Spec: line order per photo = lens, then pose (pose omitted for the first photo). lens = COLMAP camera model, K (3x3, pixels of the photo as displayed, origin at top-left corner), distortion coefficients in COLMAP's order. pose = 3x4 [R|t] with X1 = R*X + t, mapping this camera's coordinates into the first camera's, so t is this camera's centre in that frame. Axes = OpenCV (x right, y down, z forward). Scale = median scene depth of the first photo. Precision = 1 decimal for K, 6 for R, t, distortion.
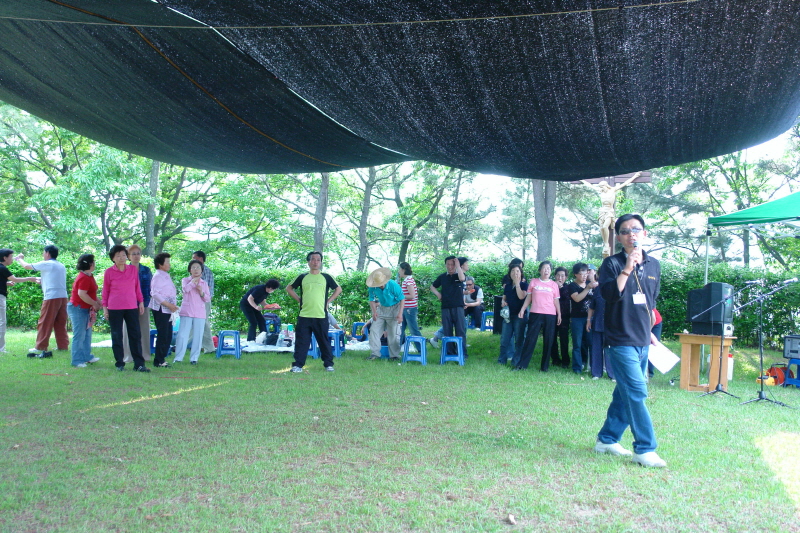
lens RADIAL K [[820.9, 0, 407.2], [0, 820.9, 266.6], [0, 0, 1]] dist [0.036677, 0.003865]
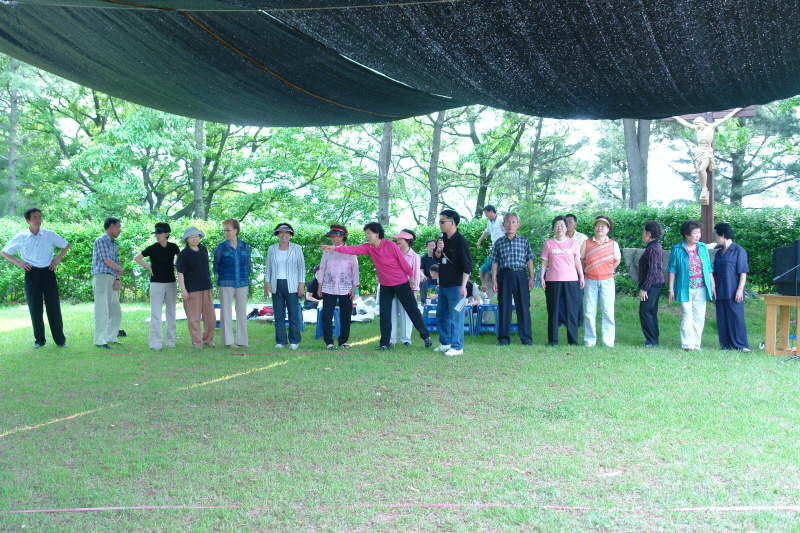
lens RADIAL K [[1021.8, 0, 400.0], [0, 1021.8, 266.5], [0, 0, 1]] dist [0.072096, 0.050328]
pose [[0.994164, -0.035018, -0.102036, 0.020119], [0.041966, 0.996886, 0.066759, -0.023340], [0.099381, -0.070651, 0.992538, -0.102321]]
